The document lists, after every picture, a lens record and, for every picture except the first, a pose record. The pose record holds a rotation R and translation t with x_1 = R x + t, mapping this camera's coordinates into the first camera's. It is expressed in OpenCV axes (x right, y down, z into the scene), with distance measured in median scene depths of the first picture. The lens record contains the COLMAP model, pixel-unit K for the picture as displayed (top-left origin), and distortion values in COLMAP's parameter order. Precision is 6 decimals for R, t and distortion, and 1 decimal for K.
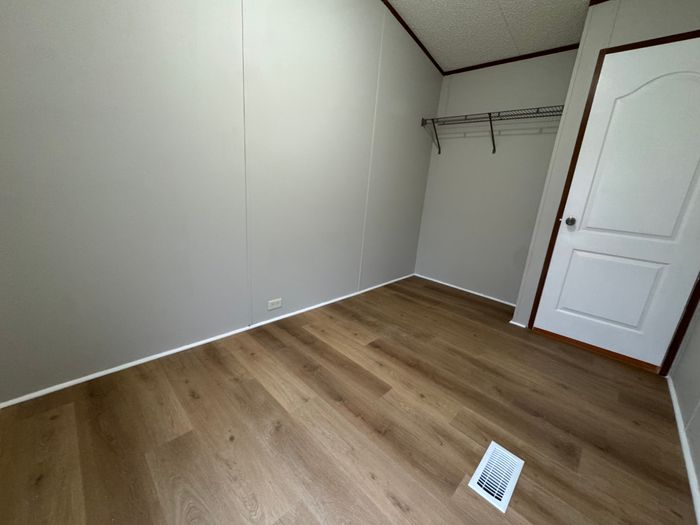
lens RADIAL K [[280.7, 0, 350.0], [0, 280.7, 262.5], [0, 0, 1]] dist [-0.000192, -0.000201]
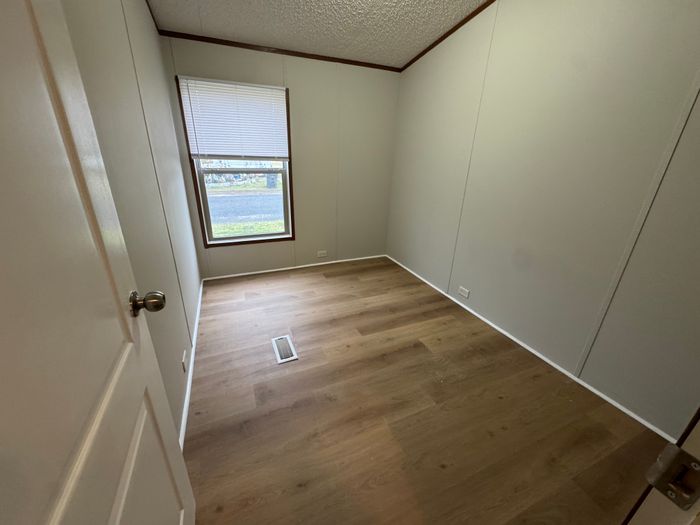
lens RADIAL K [[280.7, 0, 350.0], [0, 280.7, 262.5], [0, 0, 1]] dist [-0.000192, -0.000201]
pose [[-0.375131, 0.260308, -0.889672, 1.054746], [-0.303176, 0.872525, 0.383125, -0.302985], [0.875991, 0.413450, -0.248392, 0.926953]]
